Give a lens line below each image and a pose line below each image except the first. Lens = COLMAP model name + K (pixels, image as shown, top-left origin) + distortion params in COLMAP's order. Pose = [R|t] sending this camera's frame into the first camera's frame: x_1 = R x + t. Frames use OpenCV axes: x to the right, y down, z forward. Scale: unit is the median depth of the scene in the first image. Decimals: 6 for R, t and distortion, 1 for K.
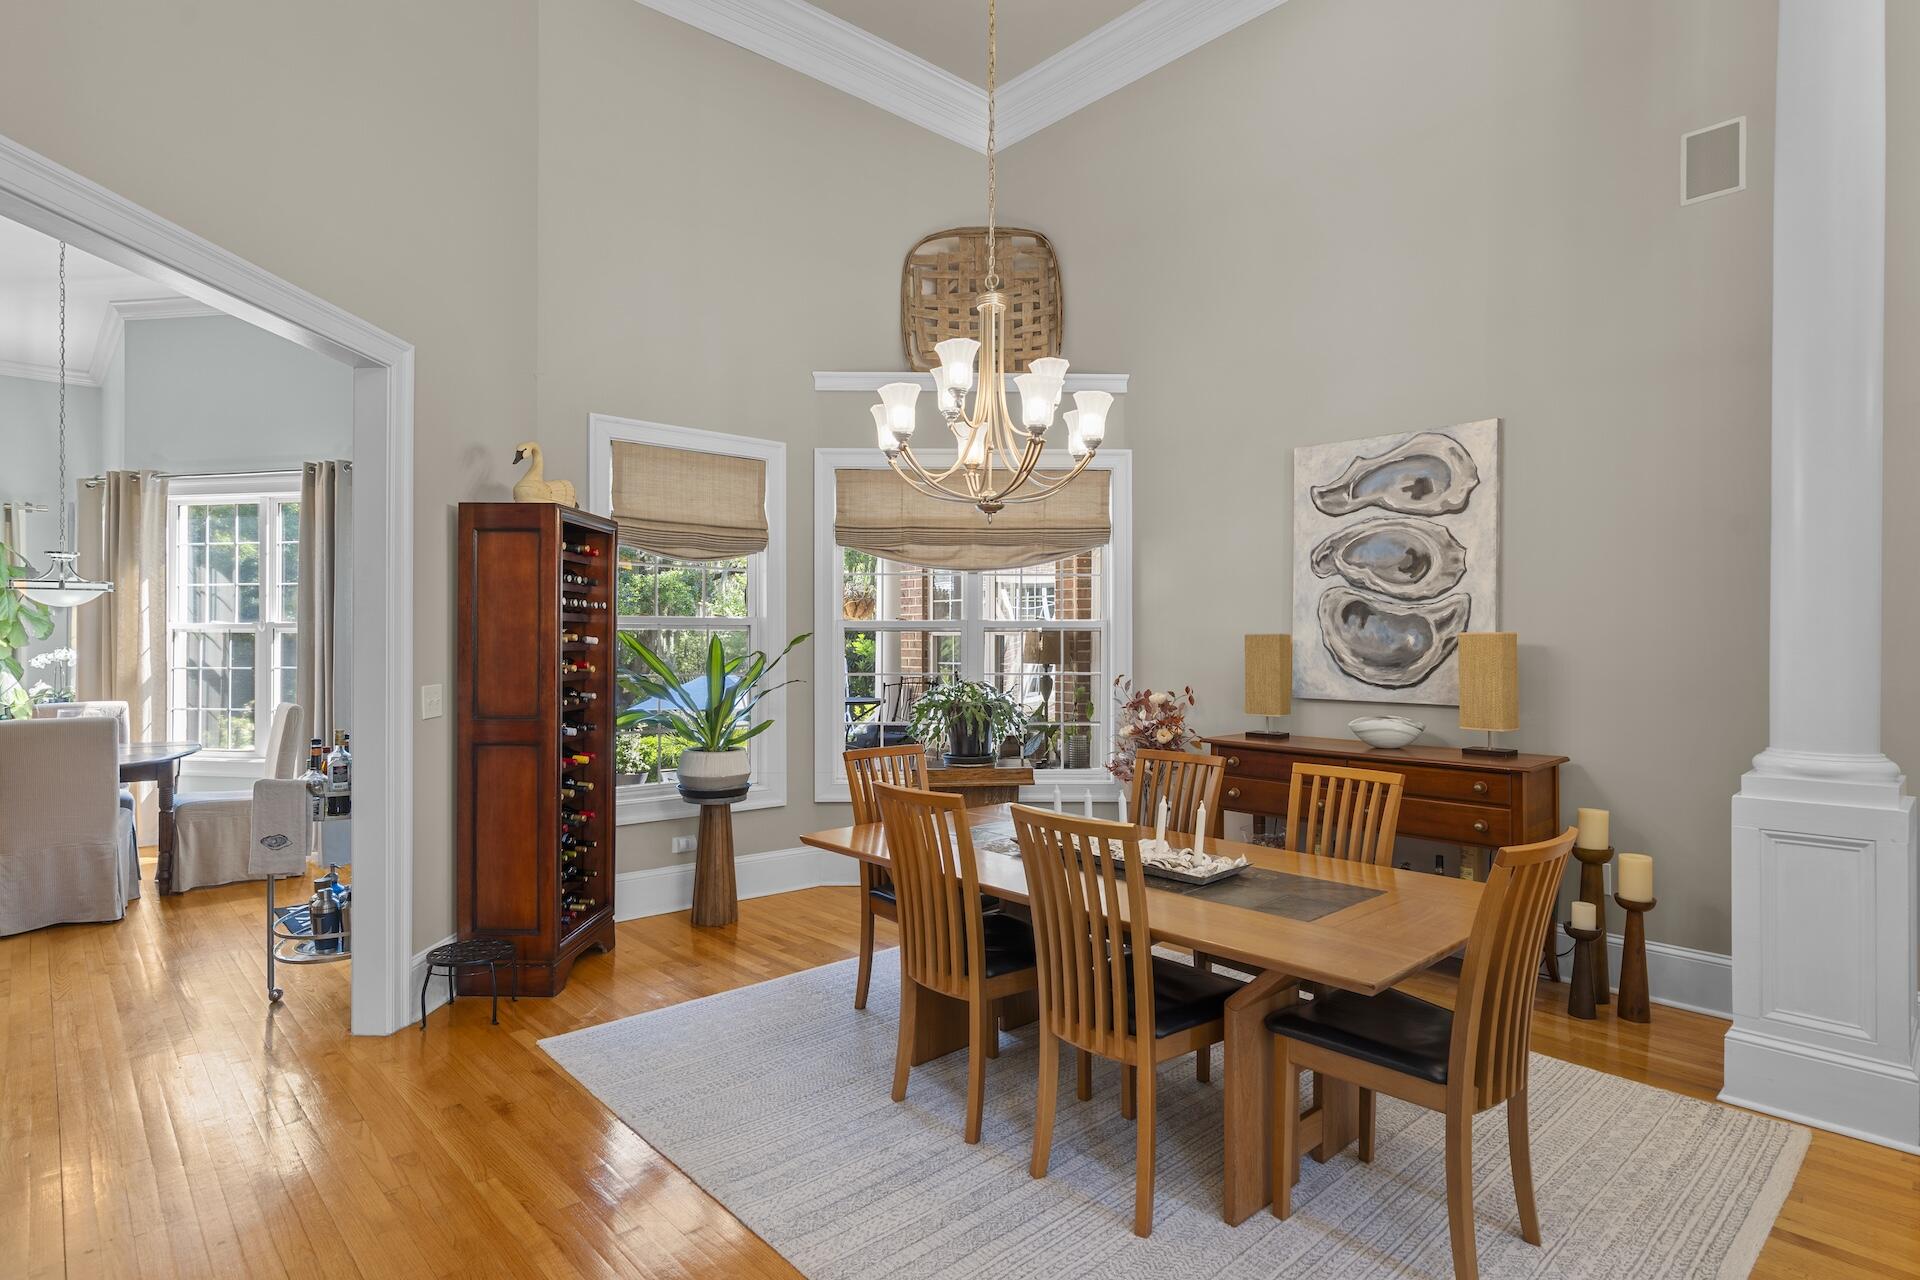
lens RADIAL K [[978.6, 0, 954.4], [0, 978.6, 643.2], [0, 0, 1]] dist [0.005738, 0.000933]
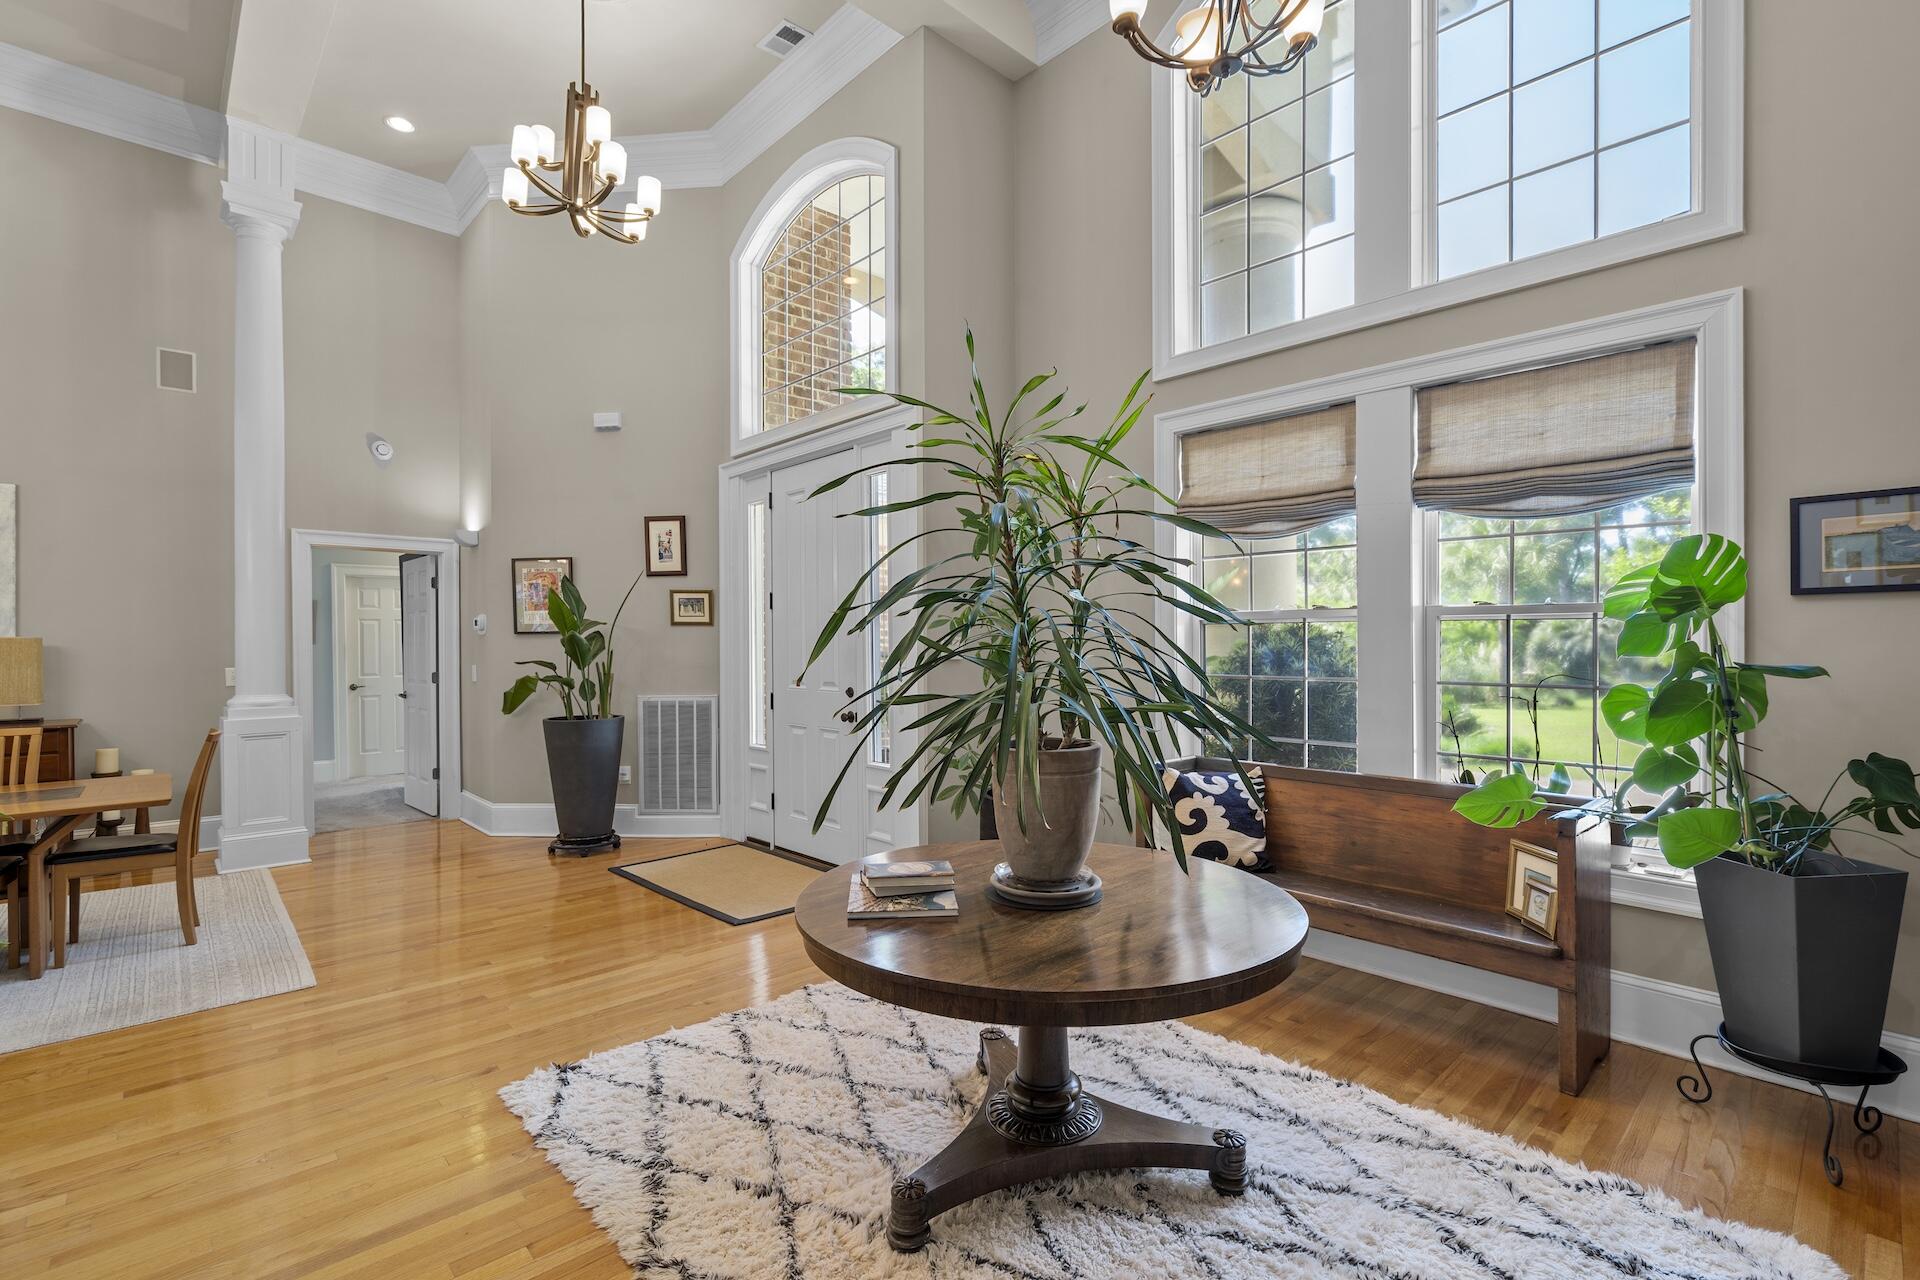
lens RADIAL K [[877.8, 0, 953.3], [0, 877.8, 641.2], [0, 0, 1]] dist [0.000689, -0.000028]
pose [[0.006432, -0.010197, 0.999927, -0.627953], [0.005220, 0.999935, 0.010164, -0.009688], [-0.999966, 0.005154, 0.006485, -0.314027]]
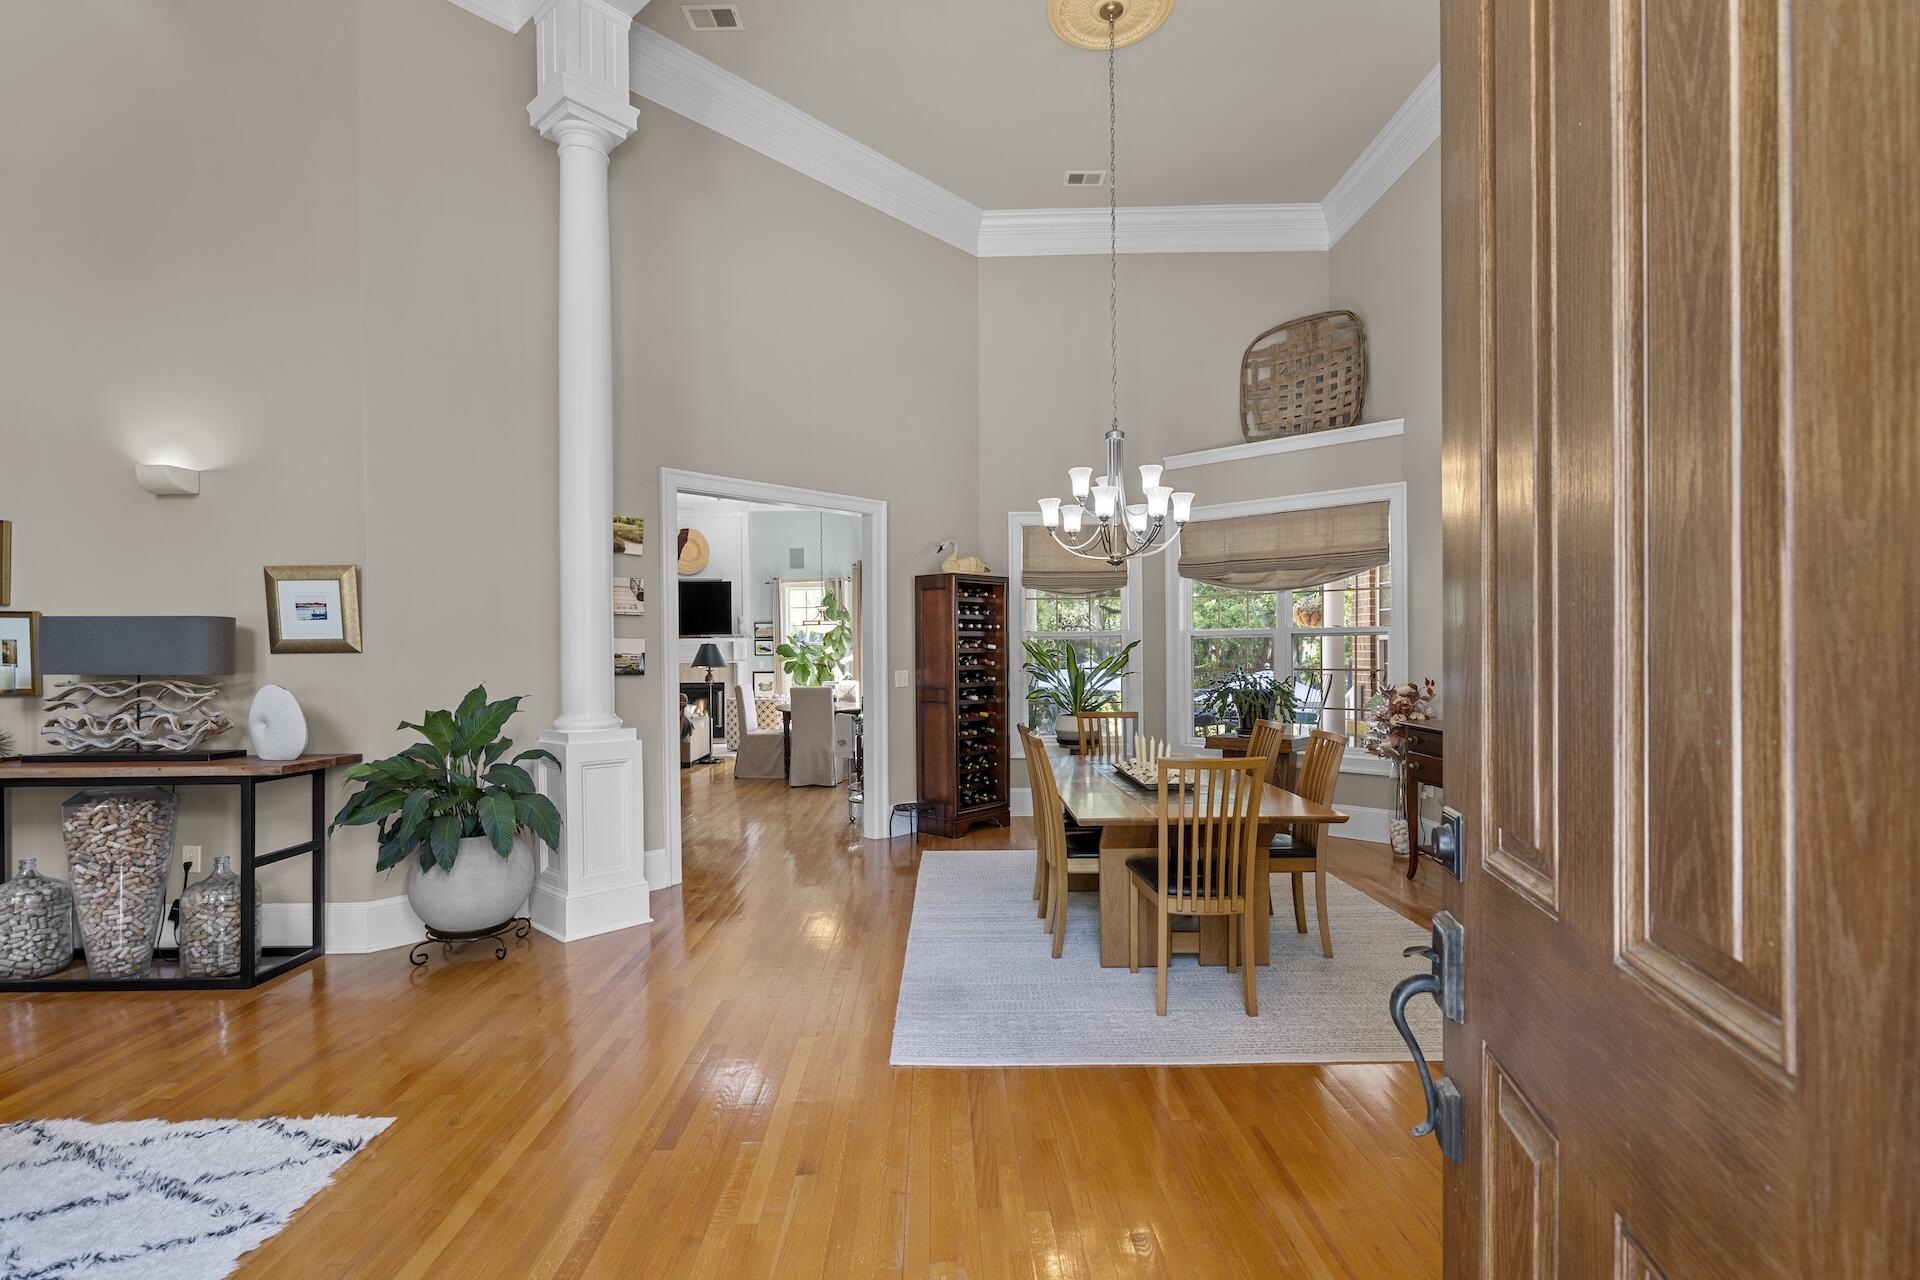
lens RADIAL K [[877.8, 0, 954.3], [0, 877.8, 648.1], [0, 0, 1]] dist [0.000689, -0.000028]
pose [[0.738857, -0.009219, -0.673799, 0.570331], [0.007699, 0.999957, -0.005239, 0.006333], [0.673818, -0.001316, 0.738896, -0.178575]]
